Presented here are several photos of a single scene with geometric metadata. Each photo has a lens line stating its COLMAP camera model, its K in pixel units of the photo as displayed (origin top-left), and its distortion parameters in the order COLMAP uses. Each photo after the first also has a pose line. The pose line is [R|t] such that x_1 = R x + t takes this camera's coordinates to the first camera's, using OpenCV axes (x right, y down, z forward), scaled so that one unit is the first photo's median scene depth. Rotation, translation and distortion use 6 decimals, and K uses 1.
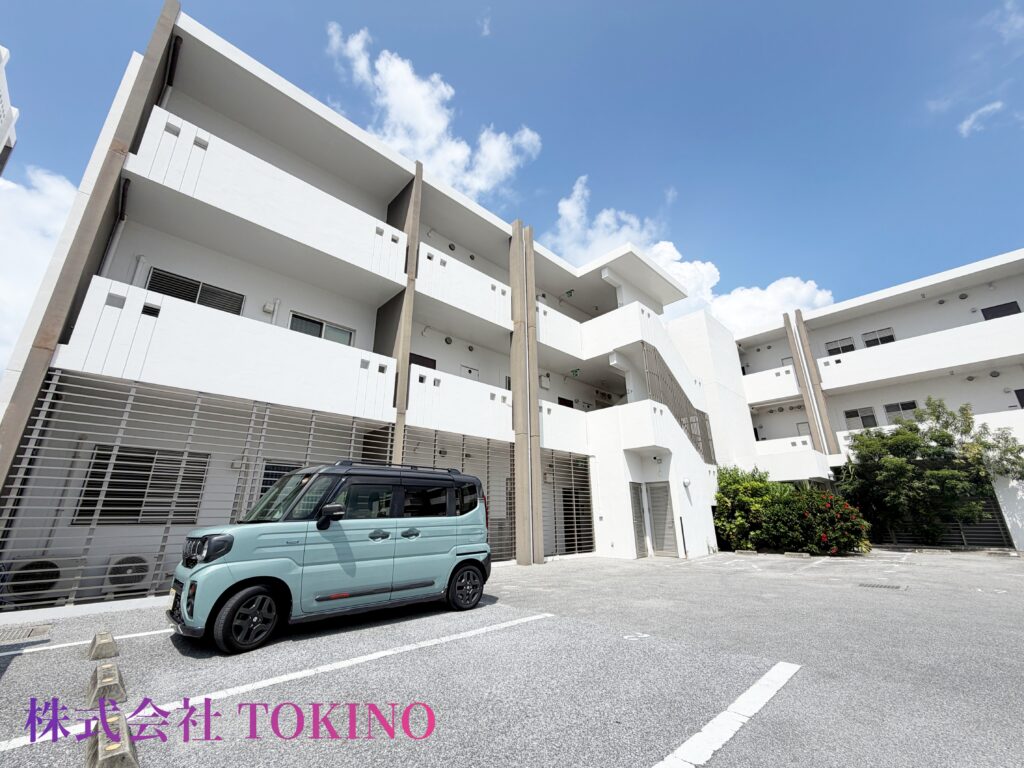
lens RADIAL K [[410.1, 0, 509.0], [0, 410.1, 383.7], [0, 0, 1]] dist [-0.000693, 0.000270]
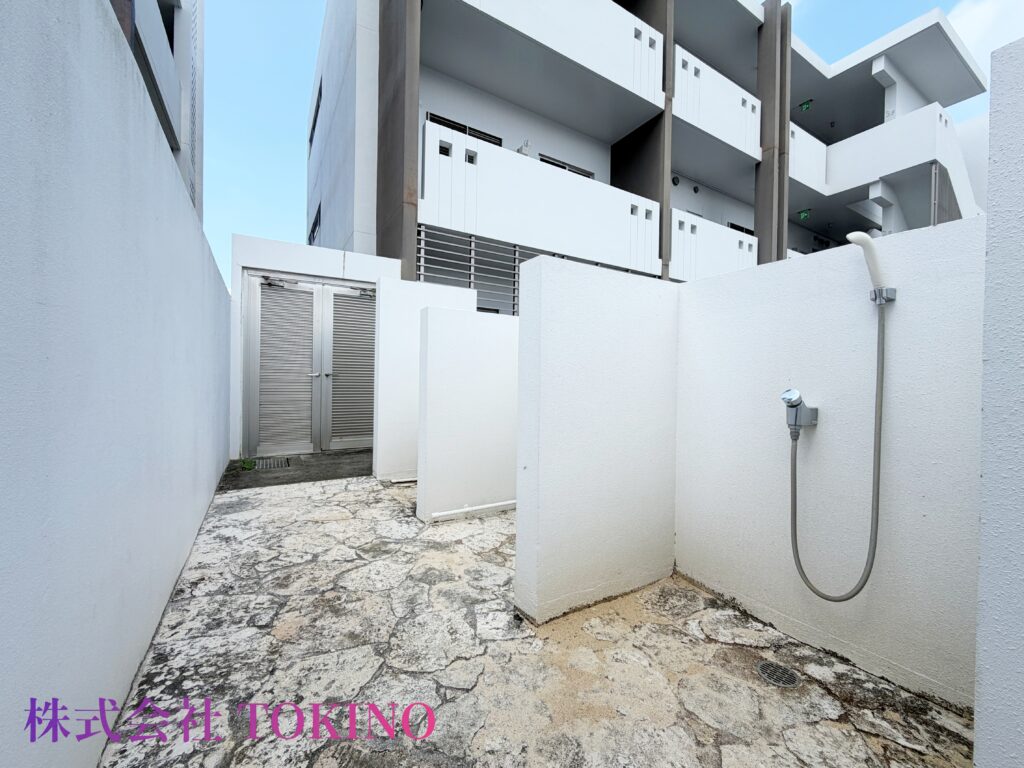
lens RADIAL K [[410.1, 0, 509.0], [0, 410.1, 383.7], [0, 0, 1]] dist [-0.000693, 0.000270]
pose [[0.971429, 0.029233, -0.235524, -0.258152], [0.047550, 0.948289, 0.313825, 0.012800], [0.232519, -0.316058, 0.919805, -0.017610]]
